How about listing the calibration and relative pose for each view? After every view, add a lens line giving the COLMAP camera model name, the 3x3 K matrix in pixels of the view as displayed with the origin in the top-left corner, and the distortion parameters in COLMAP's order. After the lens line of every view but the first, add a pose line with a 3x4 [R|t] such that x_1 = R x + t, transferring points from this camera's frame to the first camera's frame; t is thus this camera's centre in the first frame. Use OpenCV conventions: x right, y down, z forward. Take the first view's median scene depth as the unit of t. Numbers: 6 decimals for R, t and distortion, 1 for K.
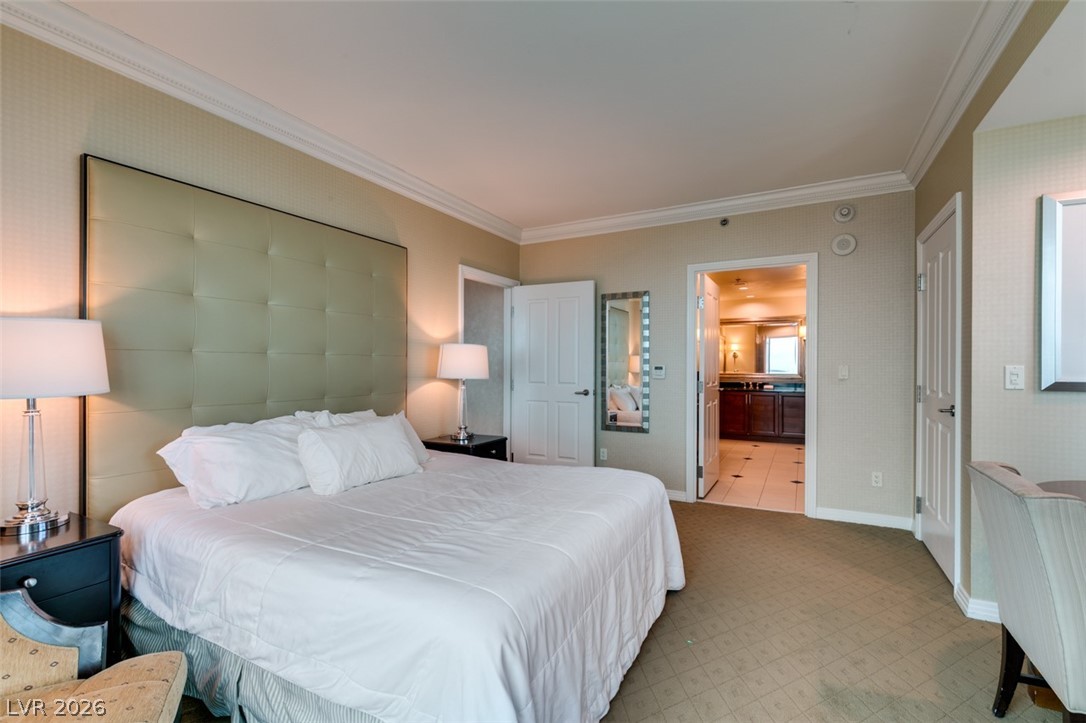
lens RADIAL K [[485.6, 0, 536.5], [0, 485.6, 361.6], [0, 0, 1]] dist [0.004366, -0.002209]
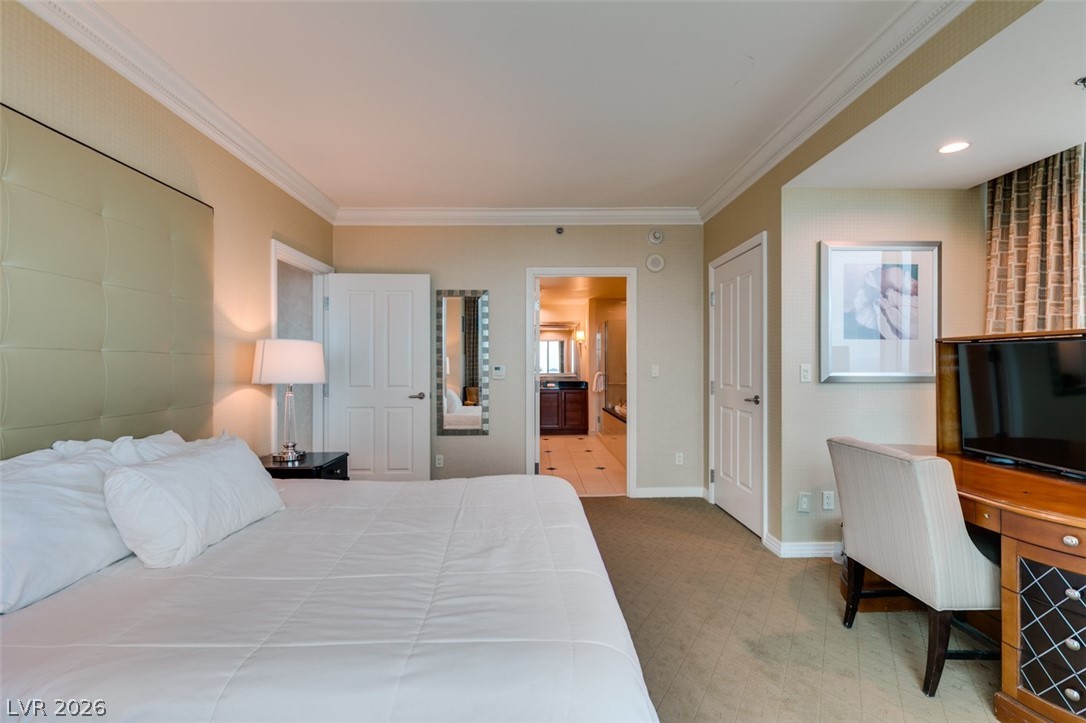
lens RADIAL K [[485.6, 0, 535.0], [0, 485.6, 361.3], [0, 0, 1]] dist [0.004366, -0.002209]
pose [[0.870195, 0.000302, 0.492708, -0.227048], [0.000974, 0.999997, -0.002333, 0.001079], [-0.492707, 0.002511, 0.870192, 0.131156]]
